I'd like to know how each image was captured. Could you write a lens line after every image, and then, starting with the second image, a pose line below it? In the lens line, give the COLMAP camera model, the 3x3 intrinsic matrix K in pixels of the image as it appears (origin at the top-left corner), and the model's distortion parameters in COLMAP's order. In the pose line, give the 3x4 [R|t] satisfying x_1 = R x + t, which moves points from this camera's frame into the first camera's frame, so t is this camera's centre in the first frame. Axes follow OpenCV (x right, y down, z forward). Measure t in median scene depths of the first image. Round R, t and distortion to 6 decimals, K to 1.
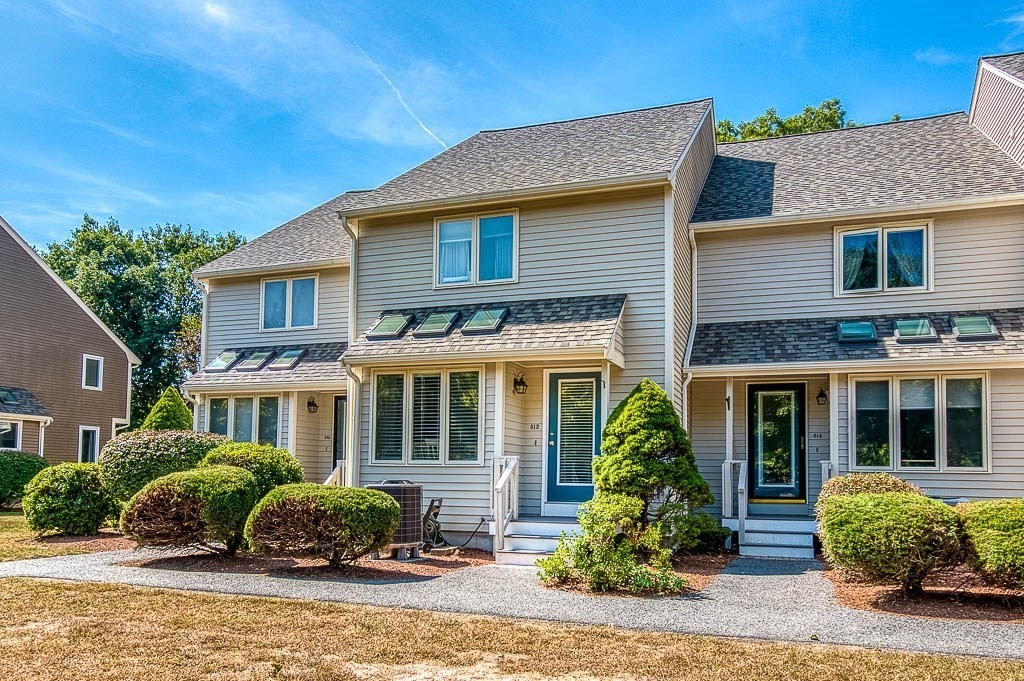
lens RADIAL K [[769.2, 0, 512.2], [0, 769.2, 436.1], [0, 0, 1]] dist [-0.005251, -0.002160]
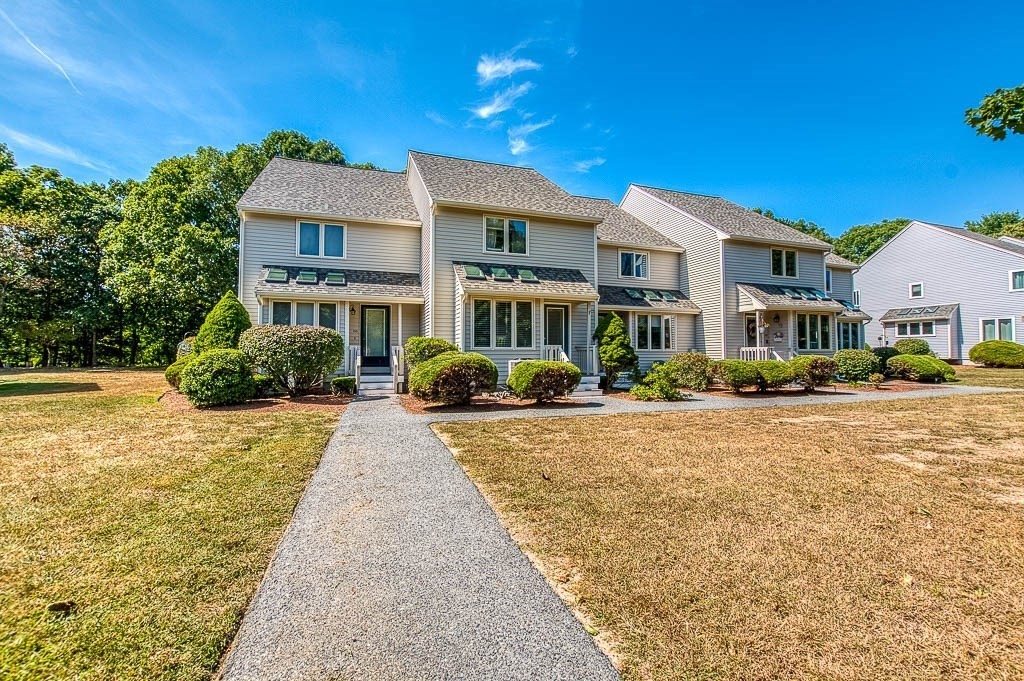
lens RADIAL K [[448.6, 0, 513.9], [0, 448.6, 347.1], [0, 0, 1]] dist [-0.014551, 0.000048]
pose [[0.774796, -0.002139, 0.632207, -0.768235], [-0.024921, 0.999114, 0.033922, -0.006255], [-0.631719, -0.042038, 0.774056, 0.128691]]
